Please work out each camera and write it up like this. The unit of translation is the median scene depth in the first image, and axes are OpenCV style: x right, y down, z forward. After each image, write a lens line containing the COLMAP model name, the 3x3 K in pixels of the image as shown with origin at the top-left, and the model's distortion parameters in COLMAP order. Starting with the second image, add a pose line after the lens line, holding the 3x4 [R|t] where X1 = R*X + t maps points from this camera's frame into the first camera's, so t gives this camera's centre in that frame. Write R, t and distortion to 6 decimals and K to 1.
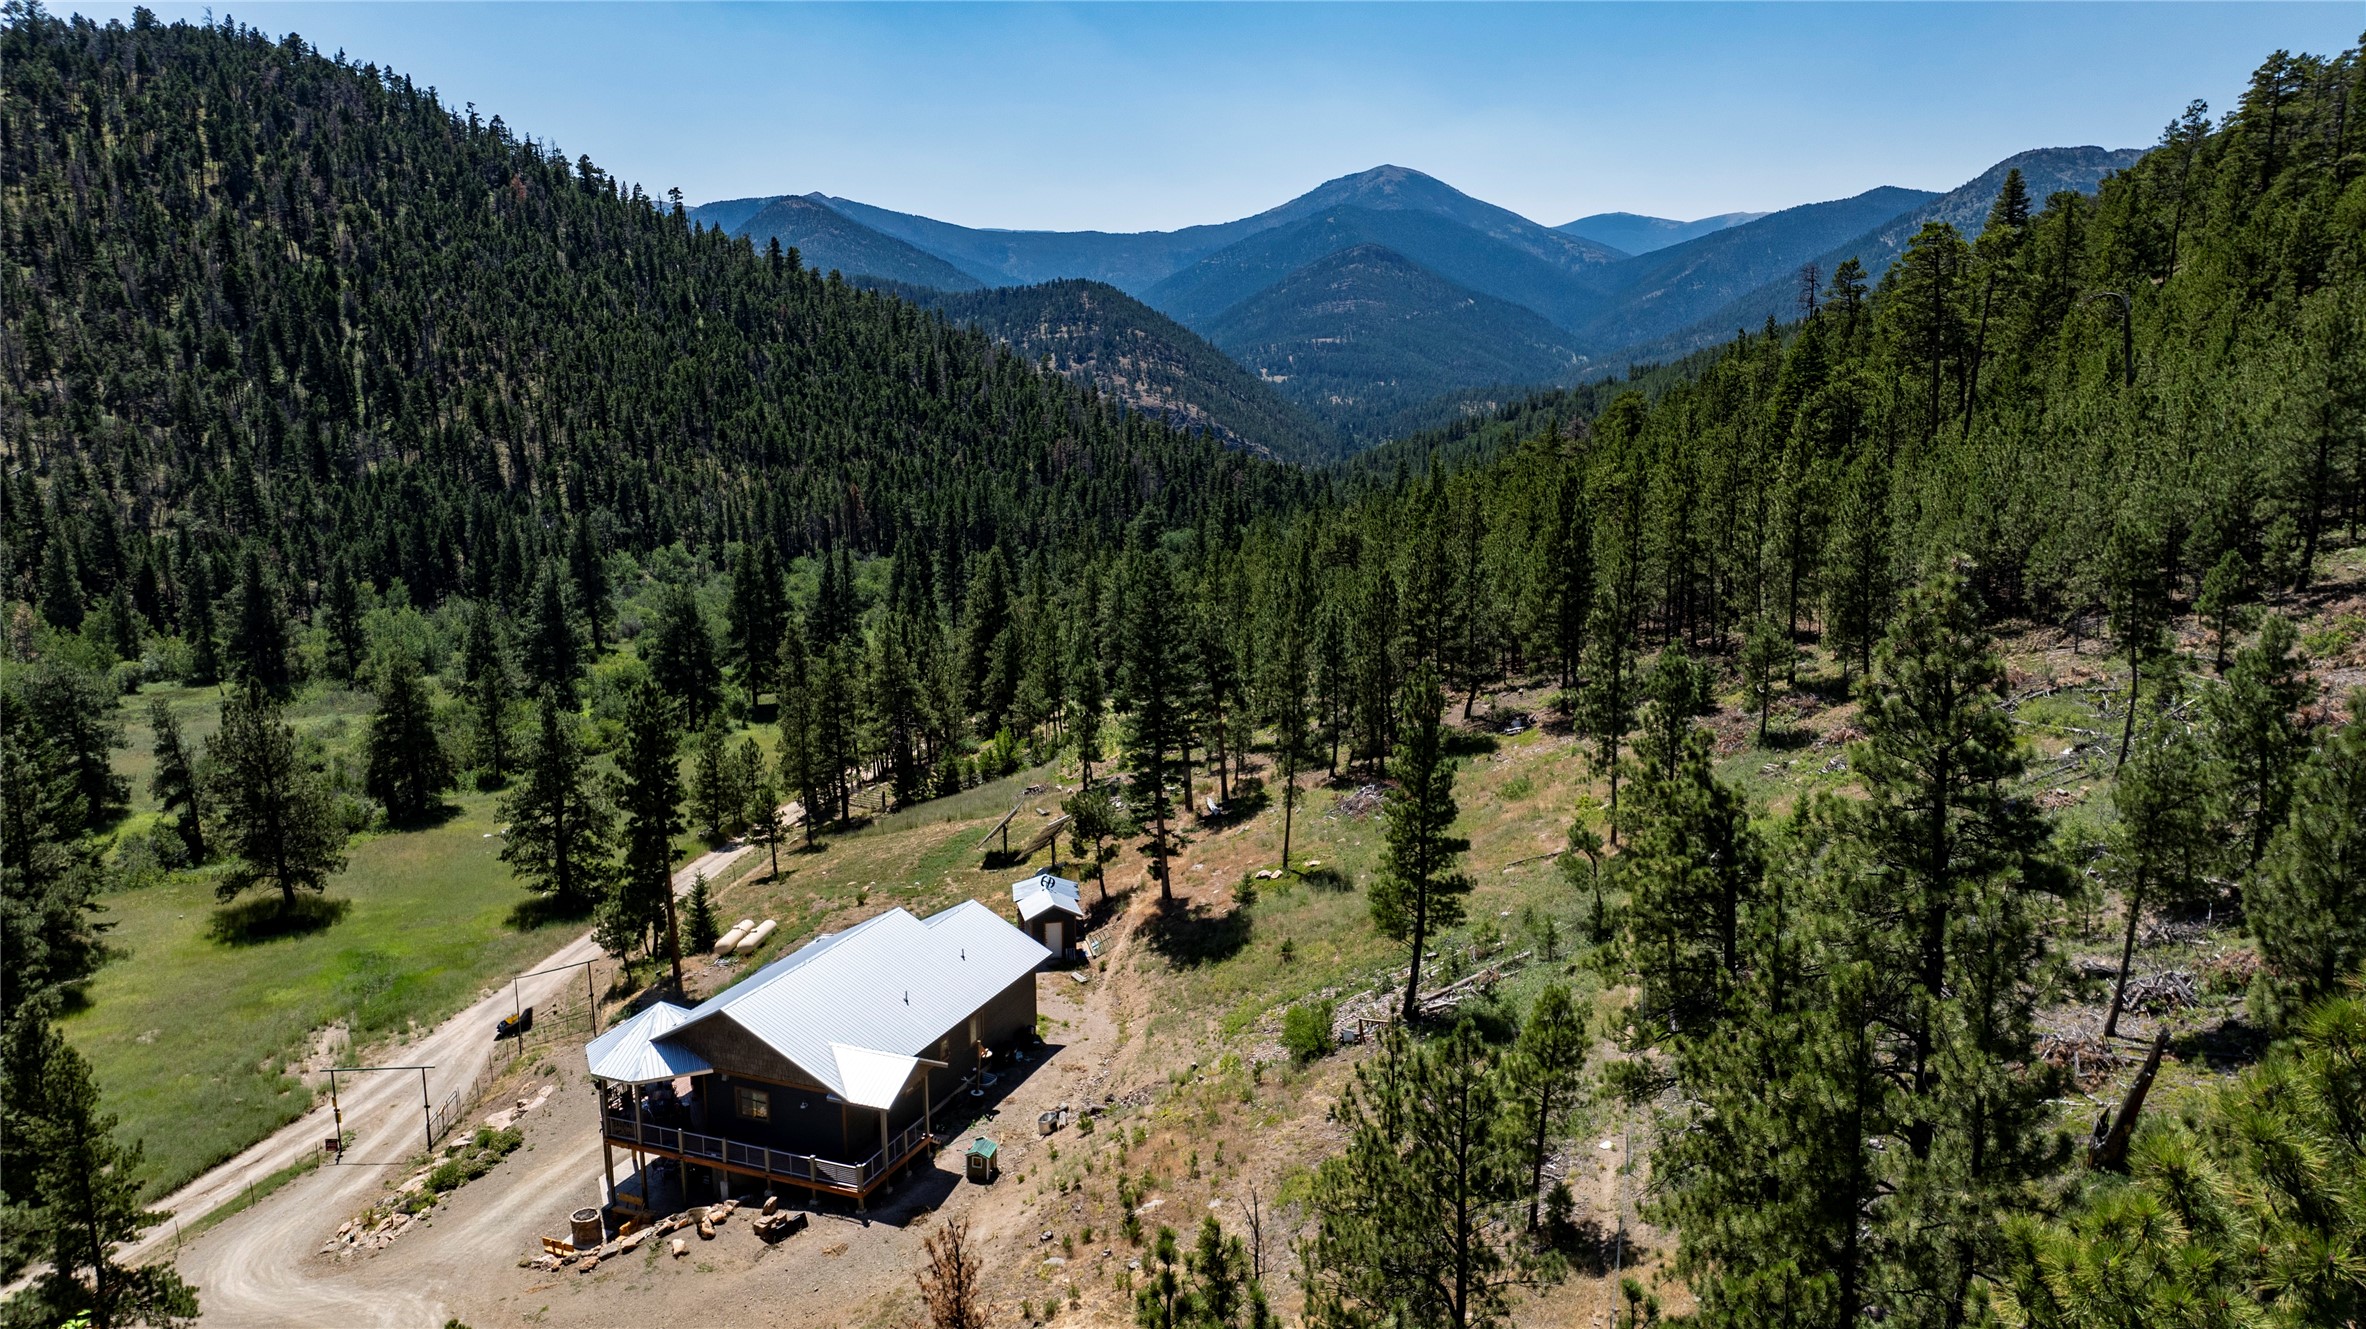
lens RADIAL K [[1650.8, 0, 1166.3], [0, 1650.8, 674.0], [0, 0, 1]] dist [-0.057271, 0.077984]
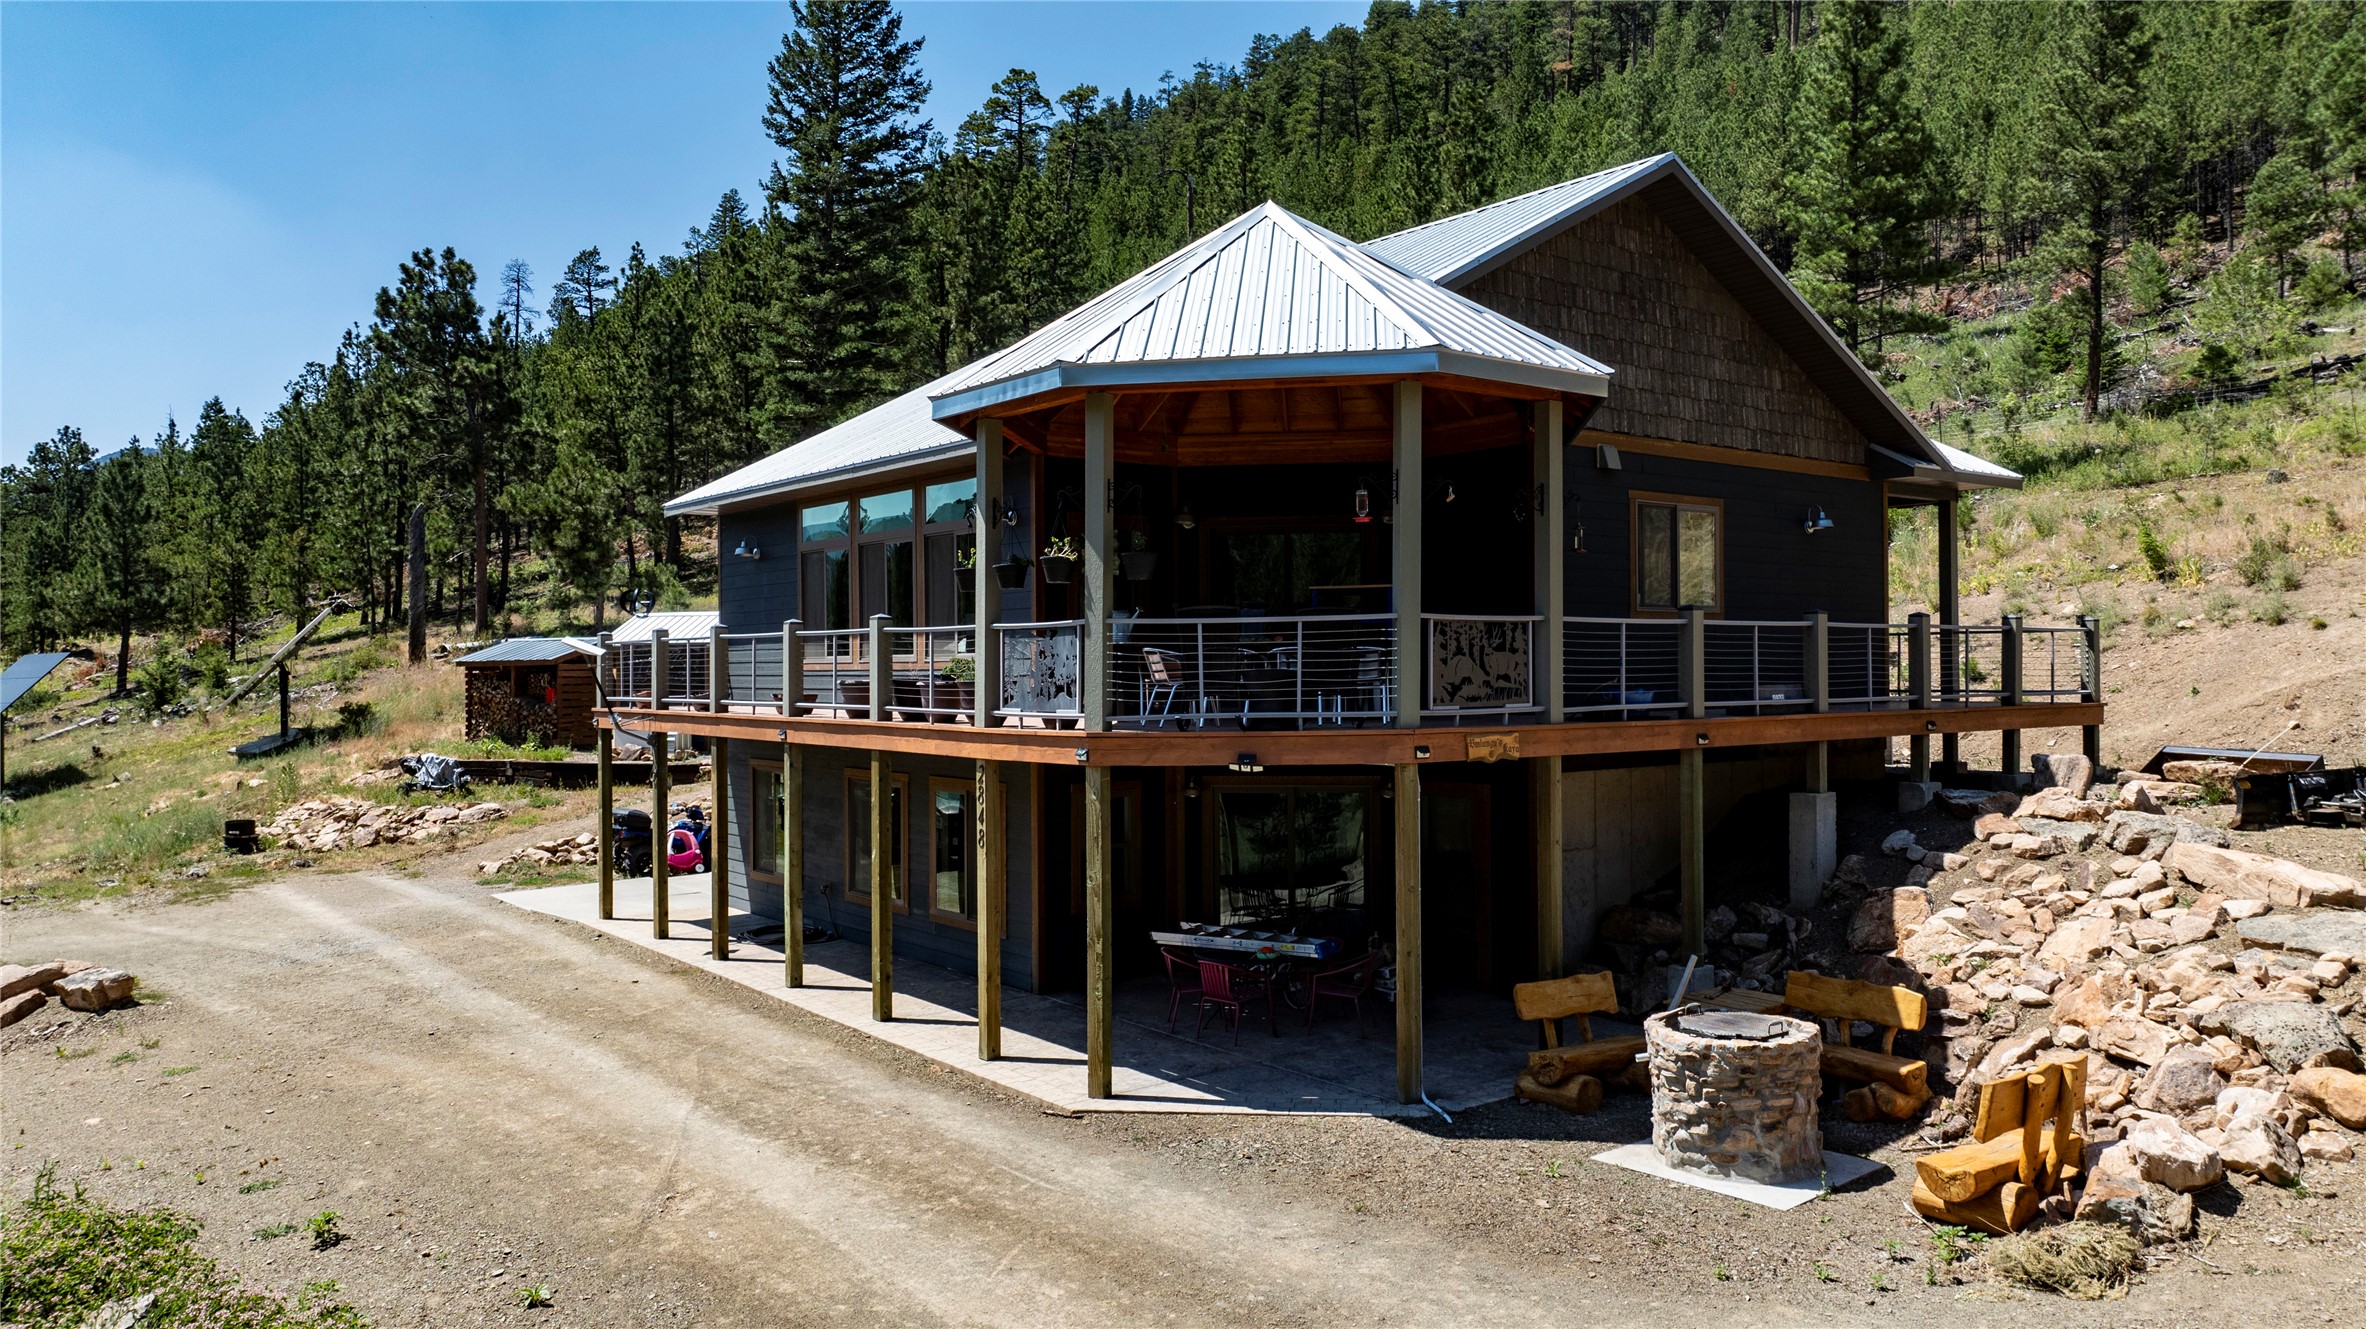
lens RADIAL K [[1659.8, 0, 1174.0], [0, 1659.8, 667.4], [0, 0, 1]] dist [-0.034182, 0.042512]
pose [[0.507328, 0.003328, 0.861747, -0.088403], [0.158491, 0.982574, -0.097101, 0.048661], [-0.847053, 0.185841, 0.497960, 0.155169]]
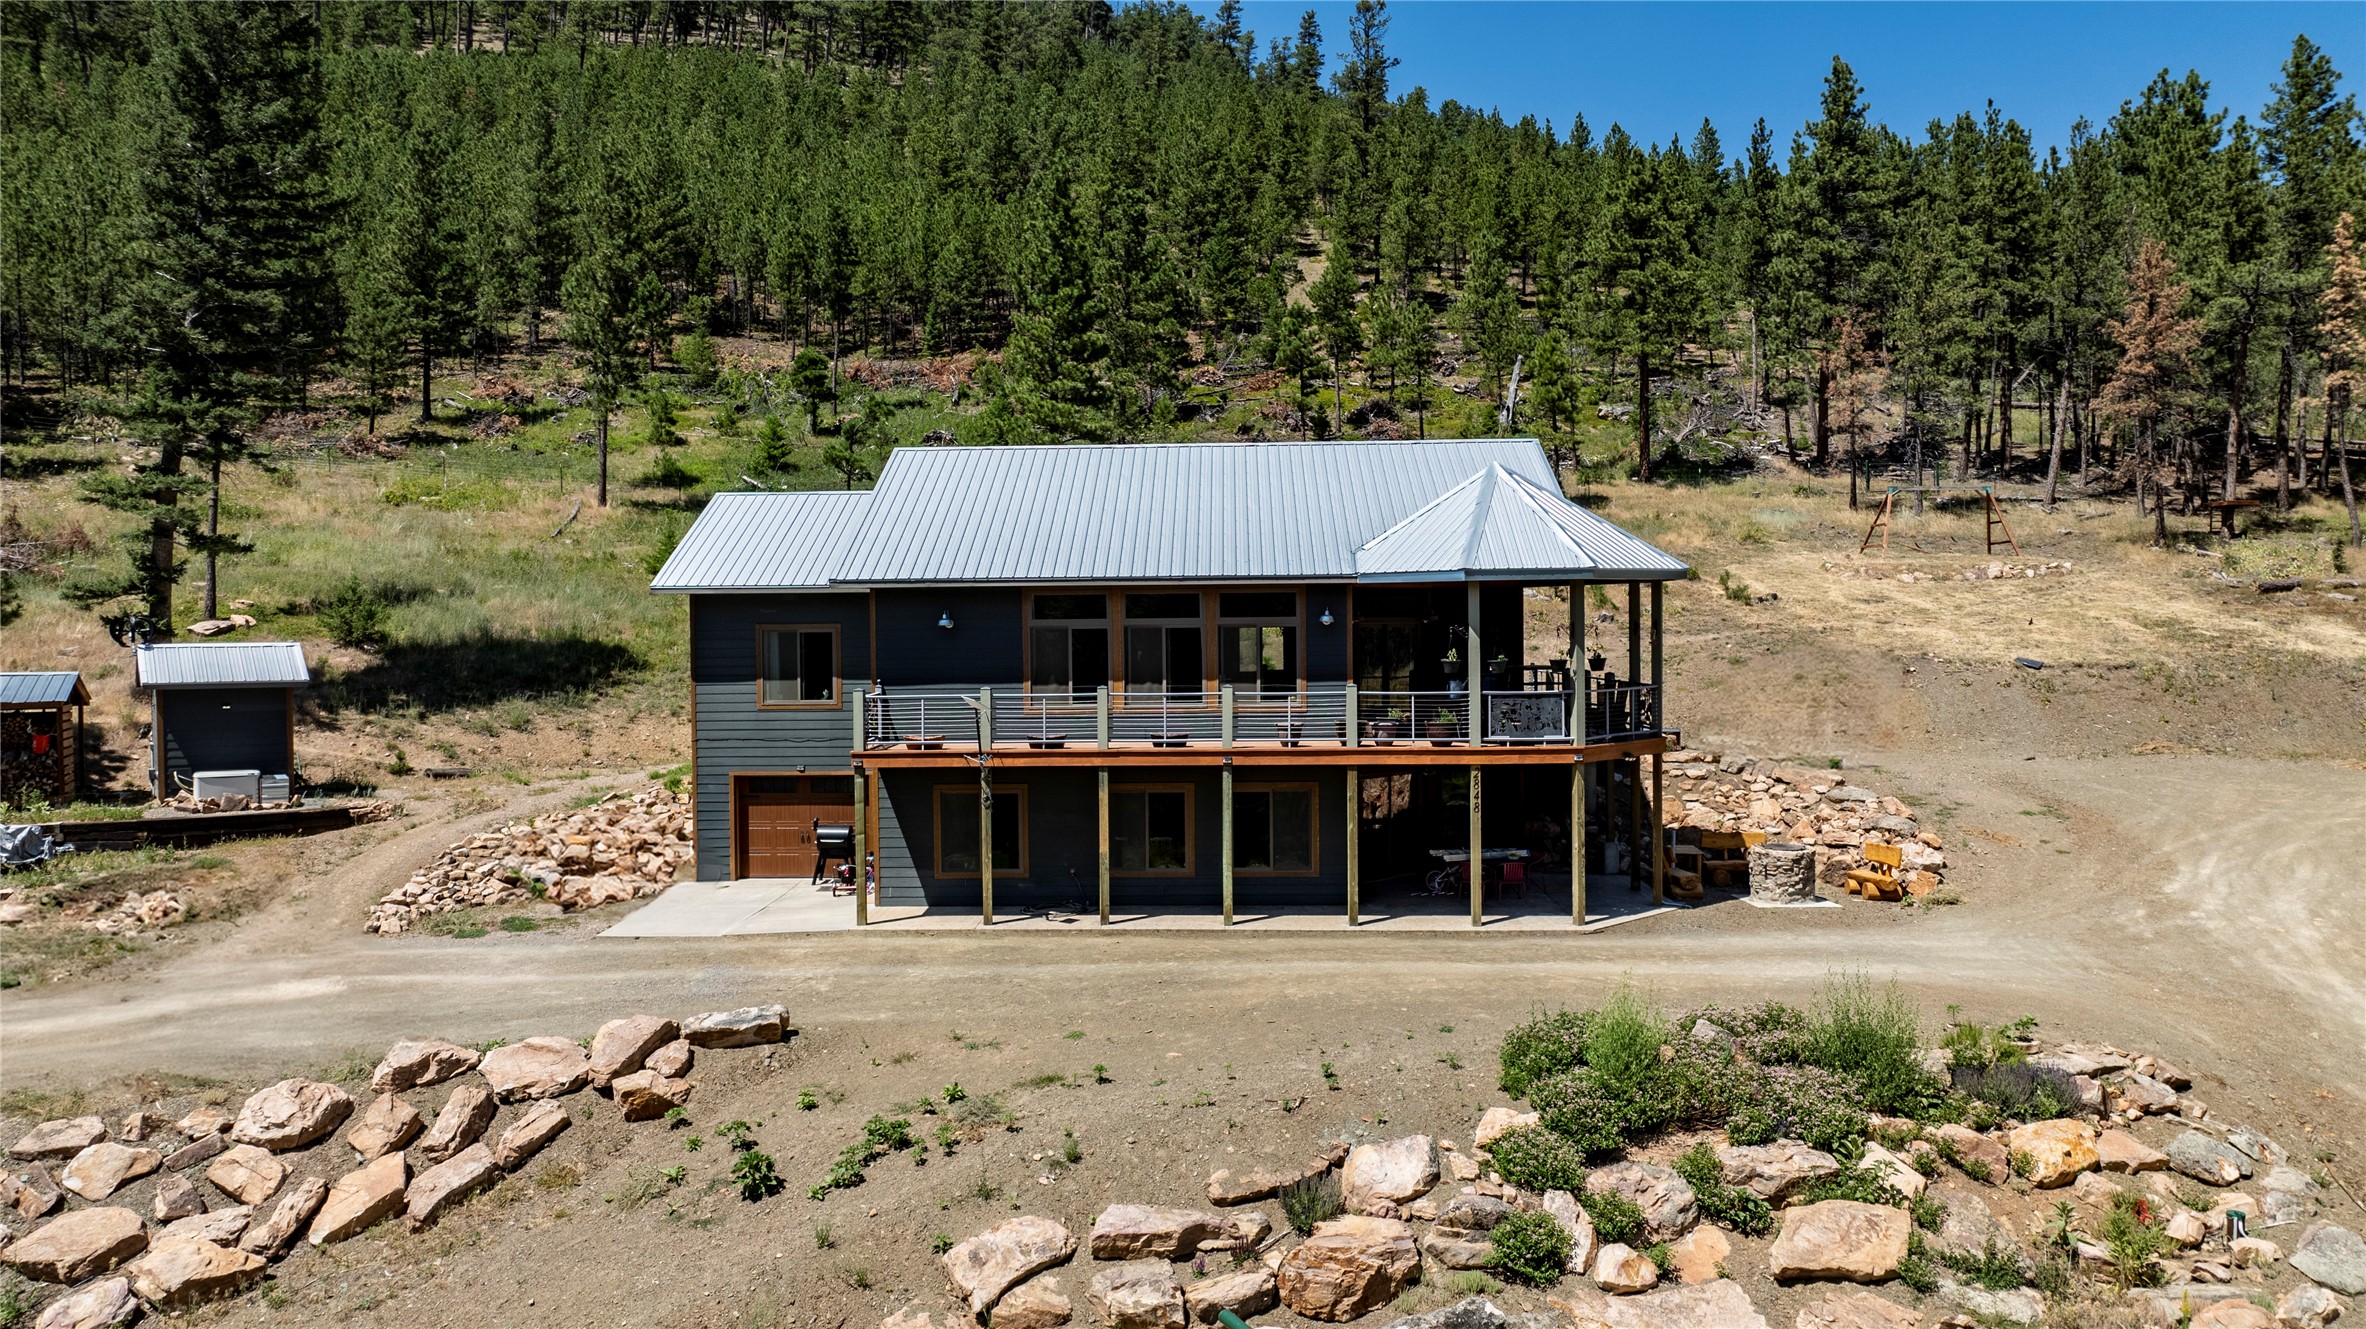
lens RADIAL K [[1650.8, 0, 1166.3], [0, 1650.8, 674.0], [0, 0, 1]] dist [-0.057271, 0.077984]
pose [[-0.353076, -0.008455, 0.935556, -0.117834], [0.180819, 0.980490, 0.077102, 0.035035], [-0.917955, 0.196389, -0.344659, 0.212659]]
